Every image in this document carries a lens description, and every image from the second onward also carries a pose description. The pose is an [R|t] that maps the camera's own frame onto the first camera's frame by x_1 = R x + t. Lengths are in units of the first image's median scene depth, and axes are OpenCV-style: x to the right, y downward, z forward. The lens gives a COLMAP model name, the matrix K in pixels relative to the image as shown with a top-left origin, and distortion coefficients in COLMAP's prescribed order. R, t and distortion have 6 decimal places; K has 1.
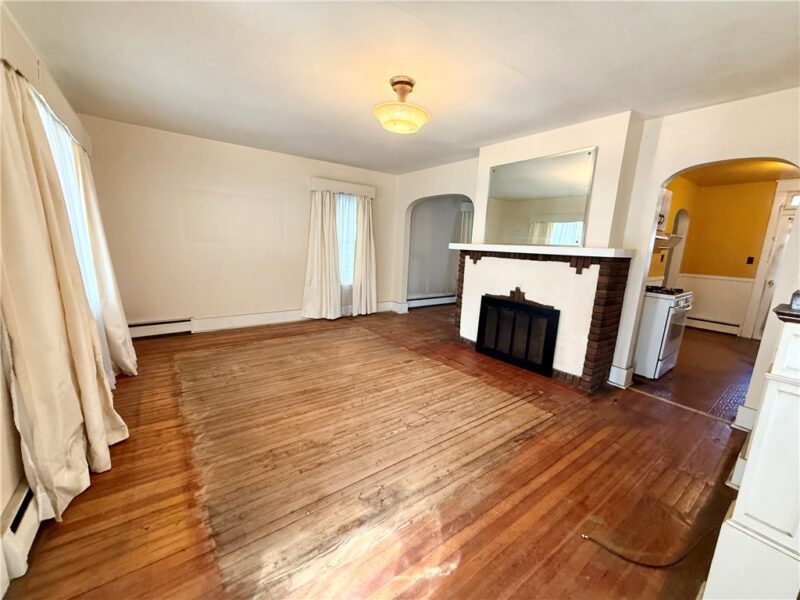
lens RADIAL K [[317.8, 0, 400.0], [0, 317.8, 300.0], [0, 0, 1]] dist [-0.000189, -0.000110]
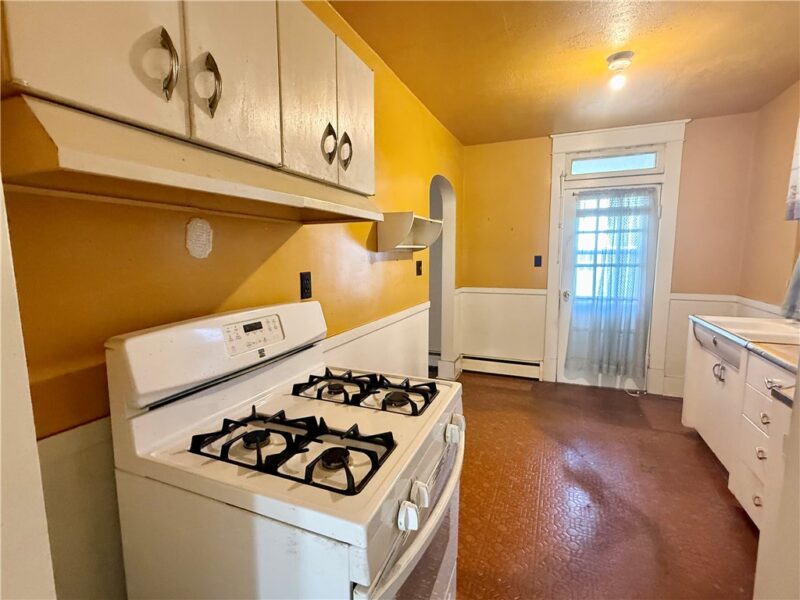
lens RADIAL K [[367.8, 0, 400.0], [0, 367.8, 300.0], [0, 0, 1]] dist [0.001160, 0.000097]
pose [[0.855869, -0.110832, 0.505178, 0.606999], [0.134588, 0.990845, -0.010636, -0.096257], [-0.499374, 0.077094, 0.862950, 0.634715]]
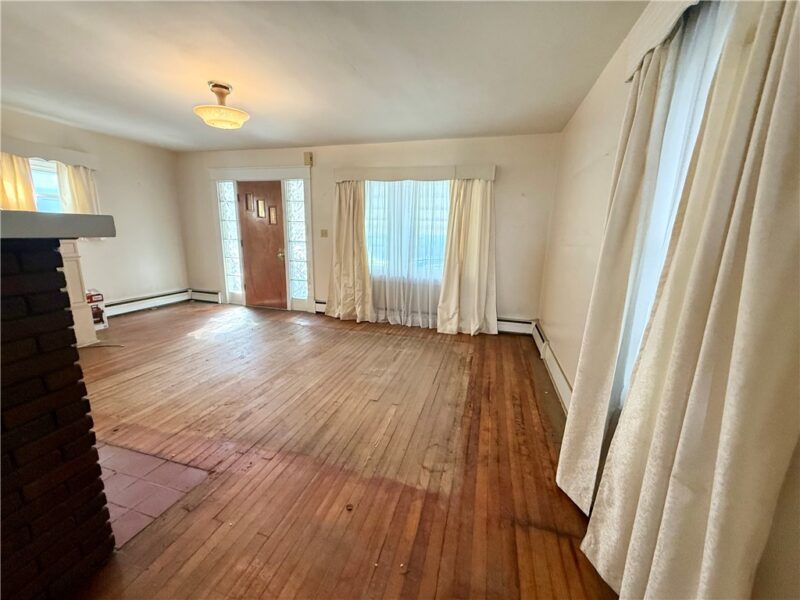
lens RADIAL K [[317.8, 0, 400.0], [0, 317.8, 300.0], [0, 0, 1]] dist [-0.000189, -0.000110]
pose [[-0.790874, 0.059580, -0.609072, 0.133312], [-0.173976, 0.932297, 0.317104, -0.241098], [0.586729, 0.356753, -0.726964, 1.368811]]
